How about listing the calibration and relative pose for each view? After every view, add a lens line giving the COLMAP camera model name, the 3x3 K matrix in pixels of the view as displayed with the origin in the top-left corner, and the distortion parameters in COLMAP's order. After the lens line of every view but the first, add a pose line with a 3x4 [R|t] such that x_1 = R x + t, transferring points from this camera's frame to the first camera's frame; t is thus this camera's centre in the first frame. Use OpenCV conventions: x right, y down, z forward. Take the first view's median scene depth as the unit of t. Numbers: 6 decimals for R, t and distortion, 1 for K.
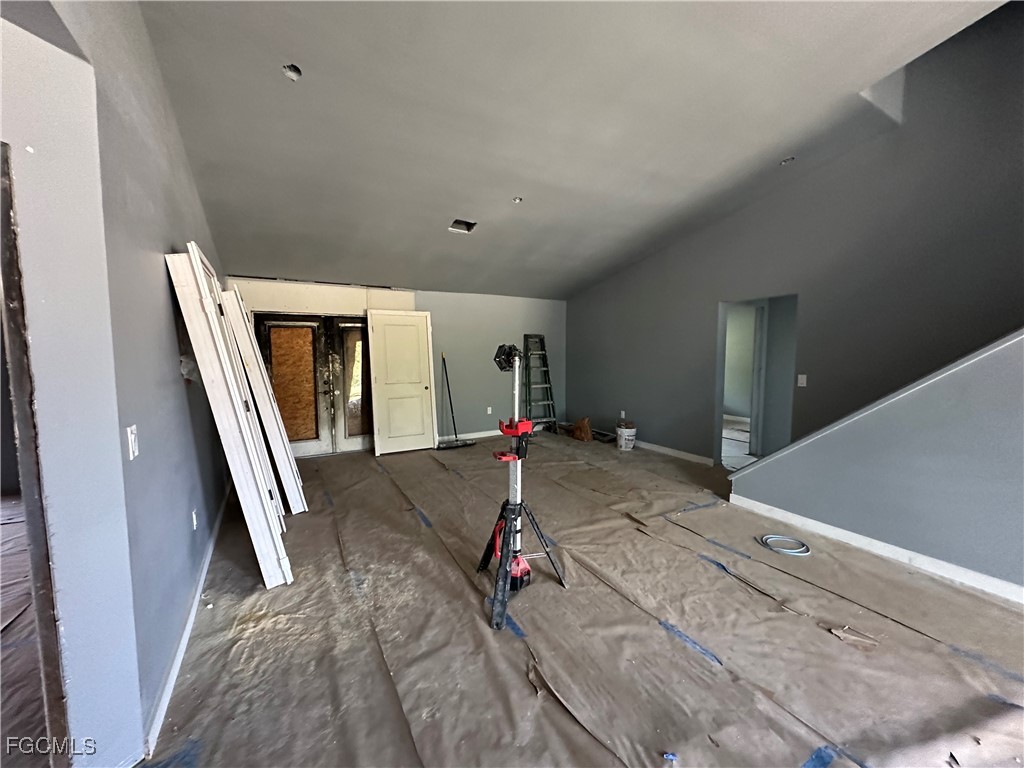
lens RADIAL K [[406.2, 0, 511.8], [0, 406.2, 385.2], [0, 0, 1]] dist [-0.005519, -0.000686]
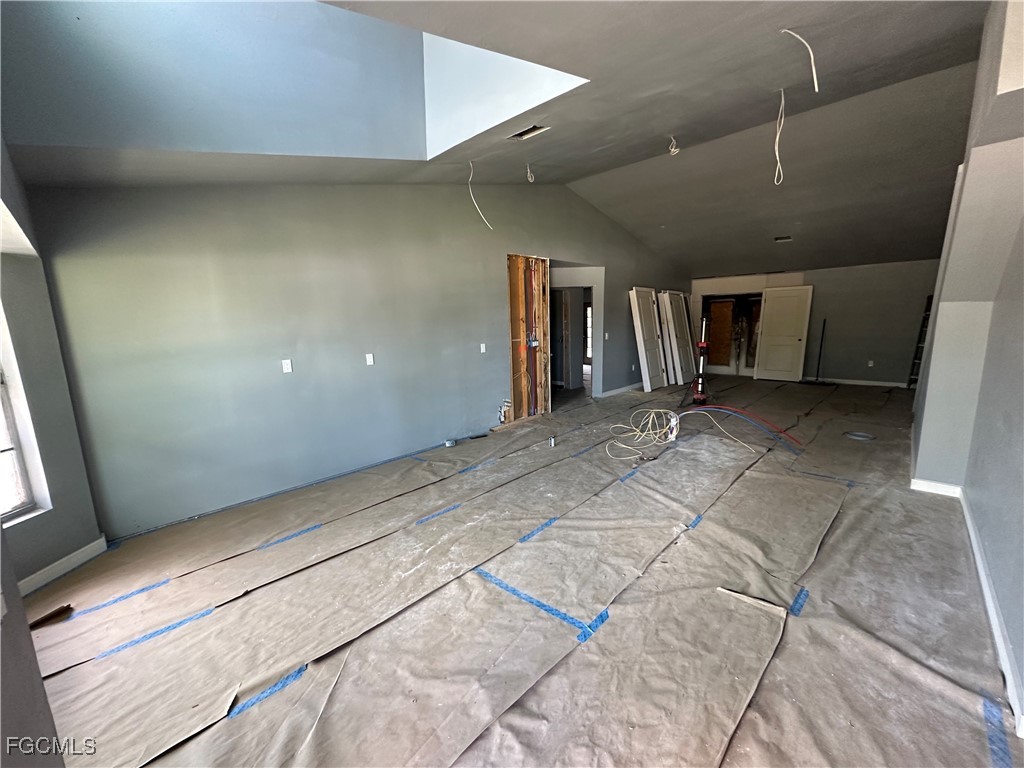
lens RADIAL K [[406.2, 0, 513.9], [0, 406.2, 384.4], [0, 0, 1]] dist [-0.005519, -0.000686]
pose [[0.292209, 0.150435, -0.944448, 0.966391], [-0.062203, 0.988449, 0.138198, 0.029386], [0.954329, 0.018364, 0.298192, -0.430759]]
